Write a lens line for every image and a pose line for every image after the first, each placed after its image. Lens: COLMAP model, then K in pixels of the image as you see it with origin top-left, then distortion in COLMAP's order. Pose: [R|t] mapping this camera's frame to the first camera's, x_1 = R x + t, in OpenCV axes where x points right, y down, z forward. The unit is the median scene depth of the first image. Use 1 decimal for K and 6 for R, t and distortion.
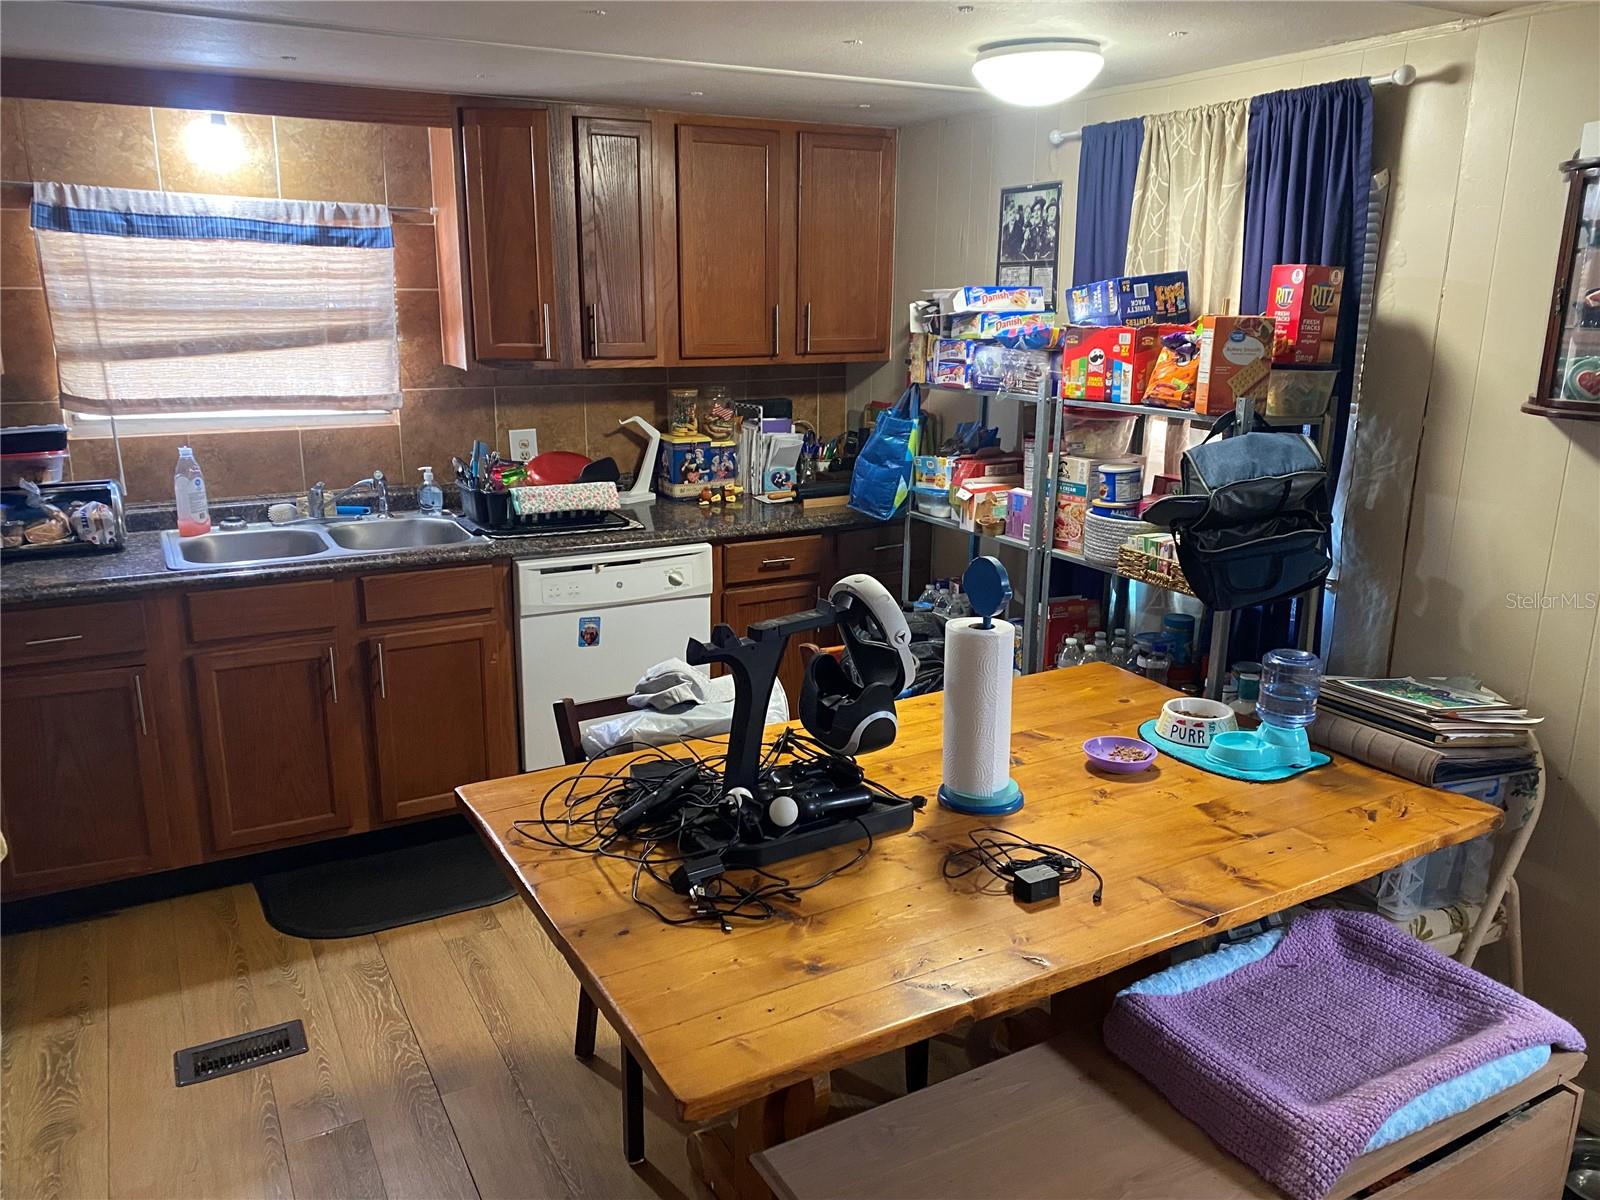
lens RADIAL K [[1215.0, 0, 804.4], [0, 1215.0, 601.8], [0, 0, 1]] dist [0.044343, -0.050203]
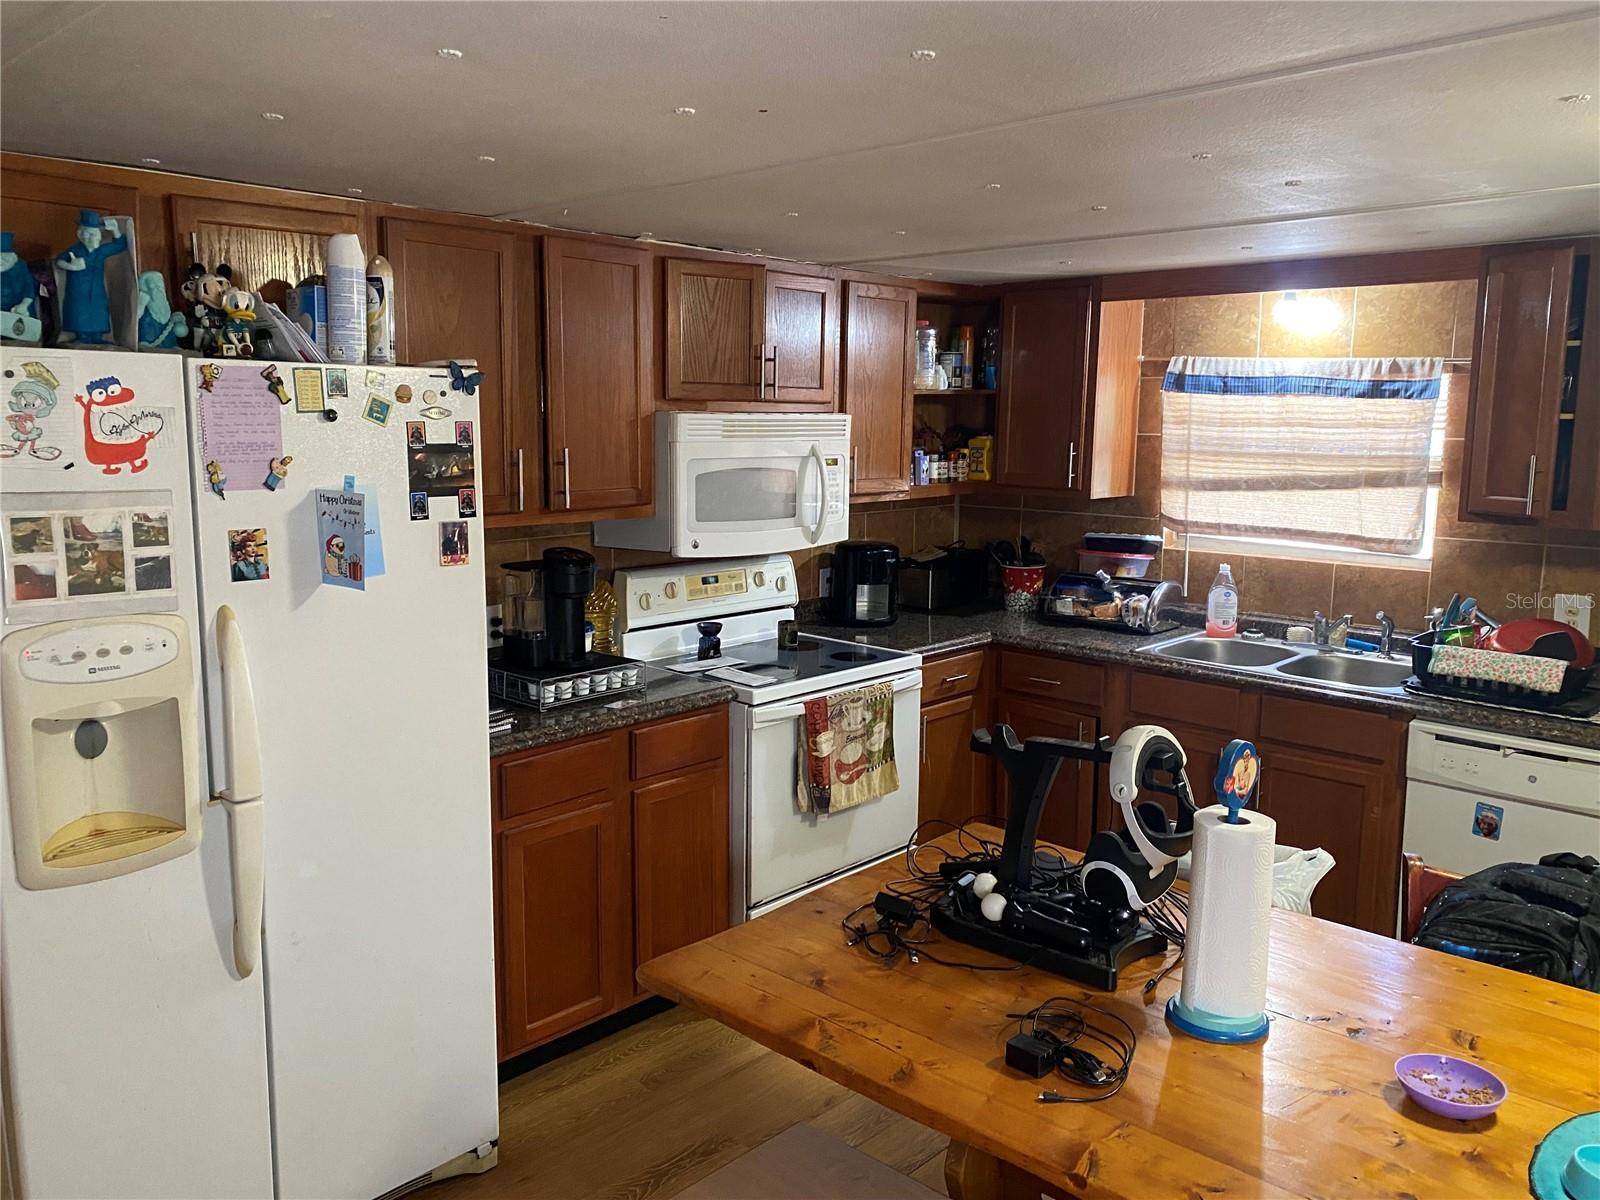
lens RADIAL K [[1215.0, 0, 806.3], [0, 1215.0, 599.6], [0, 0, 1]] dist [0.044343, -0.050203]
pose [[0.306369, 0.139485, -0.941638, 0.567904], [-0.249153, 0.966471, 0.062100, -0.073091], [0.918728, 0.215587, 0.330850, 0.262986]]
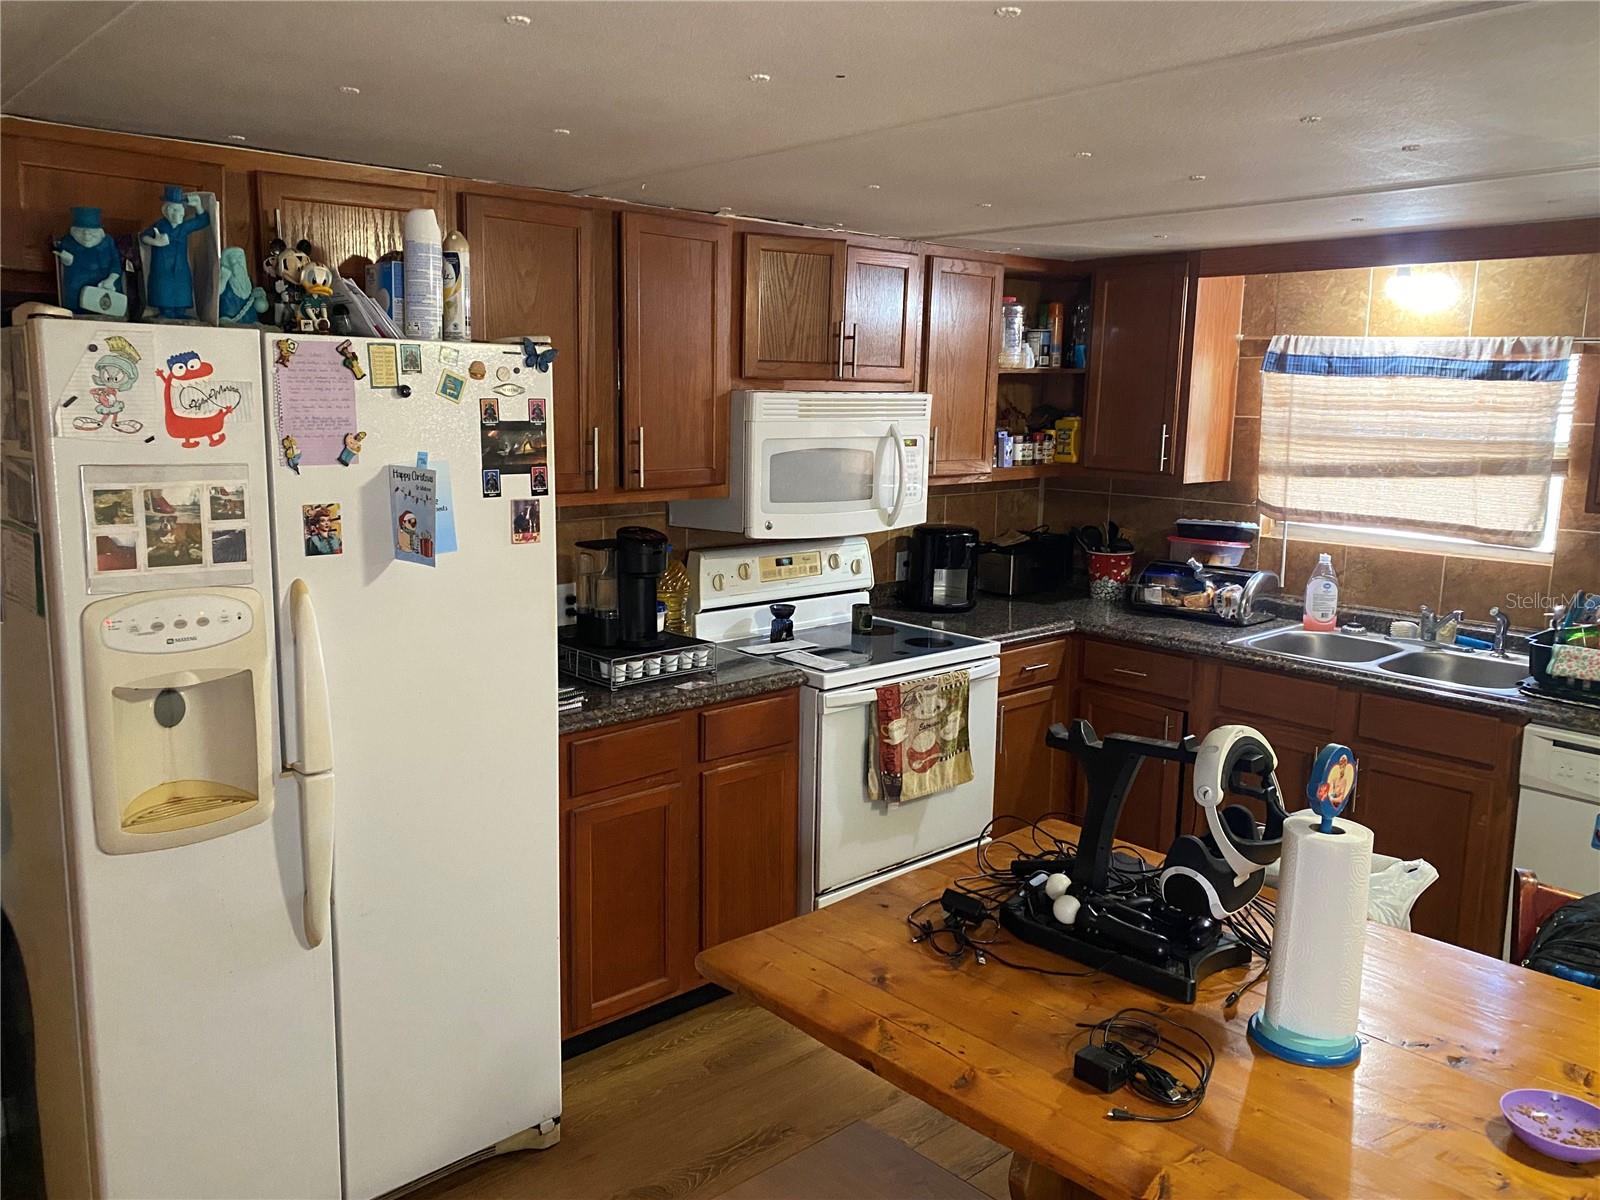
lens RADIAL K [[1215.0, 0, 787.9], [0, 1215.0, 597.6], [0, 0, 1]] dist [0.044343, -0.050203]
pose [[0.224369, 0.157996, -0.961611, 0.550945], [-0.261348, 0.960377, 0.096814, -0.075389], [0.938806, 0.229593, 0.256771, 0.275670]]
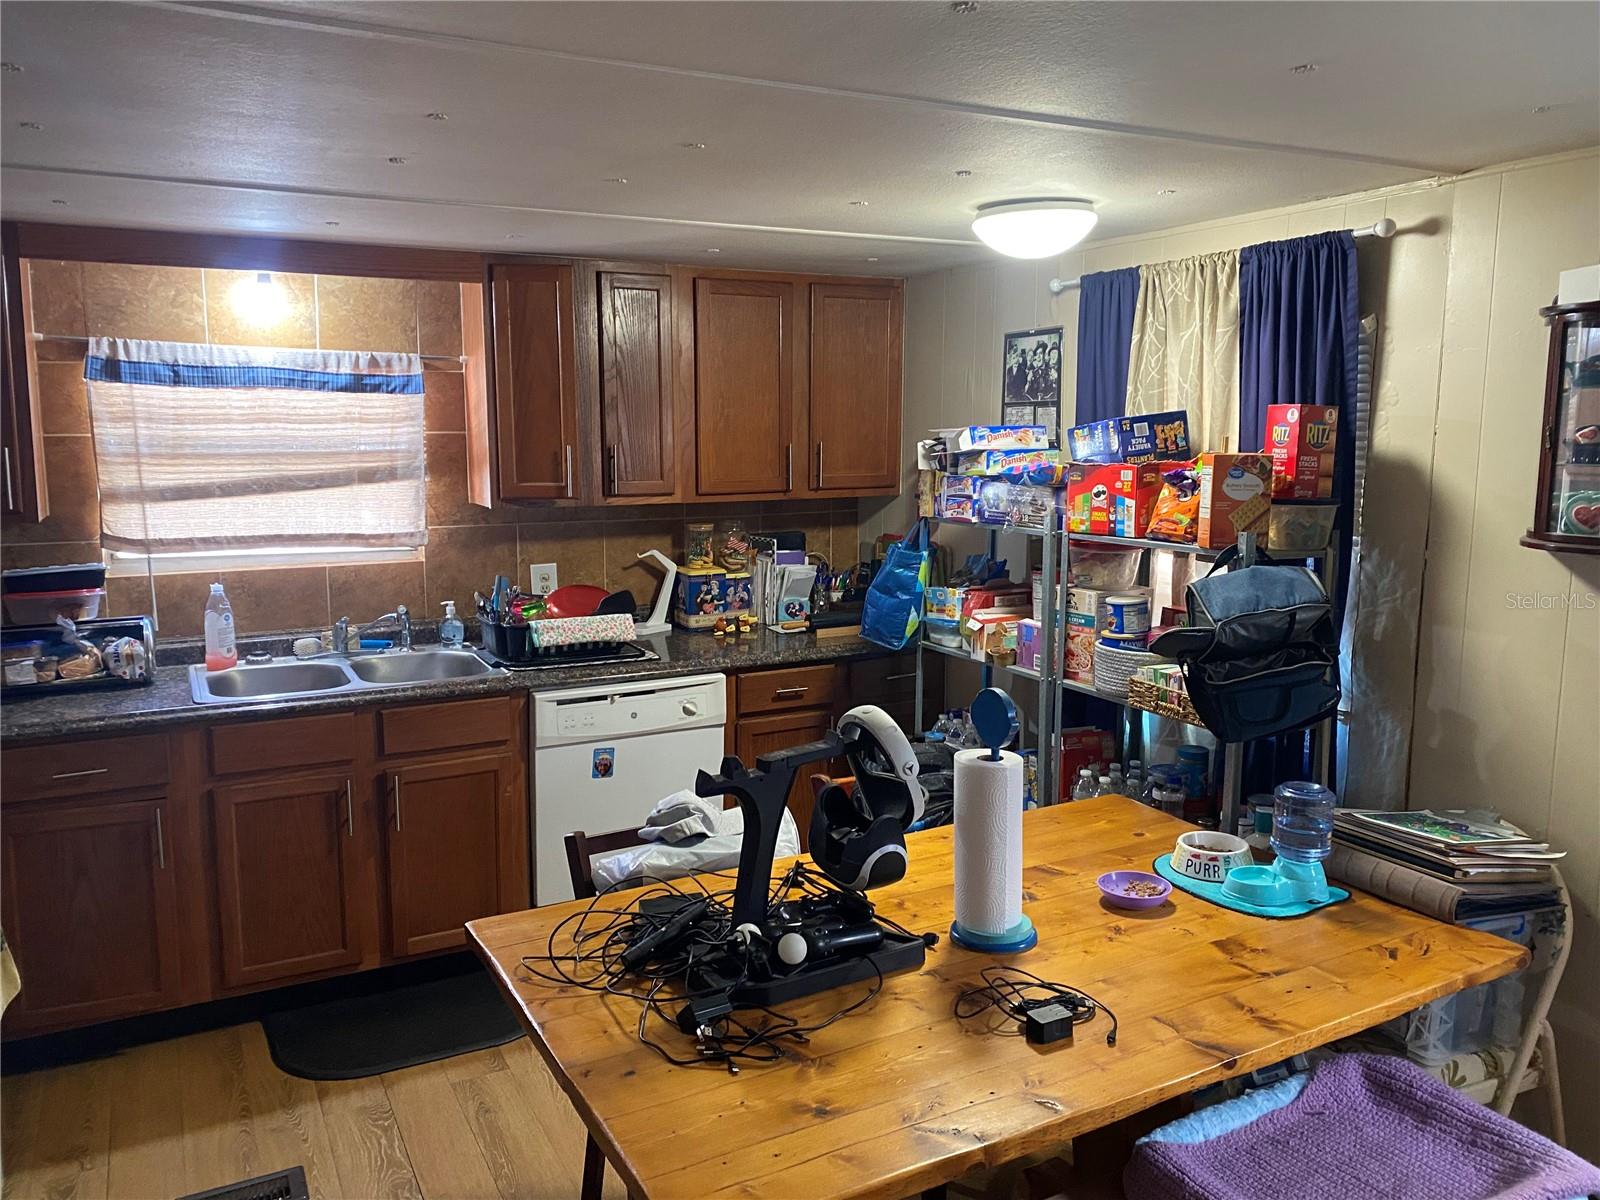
lens RADIAL K [[1215.0, 0, 791.3], [0, 1215.0, 587.4], [0, 0, 1]] dist [0.044343, -0.050203]
pose [[0.999690, -0.005100, -0.024376, 0.004013], [0.002225, 0.993184, -0.116539, -0.002230], [0.024804, 0.116448, 0.992887, -0.013071]]
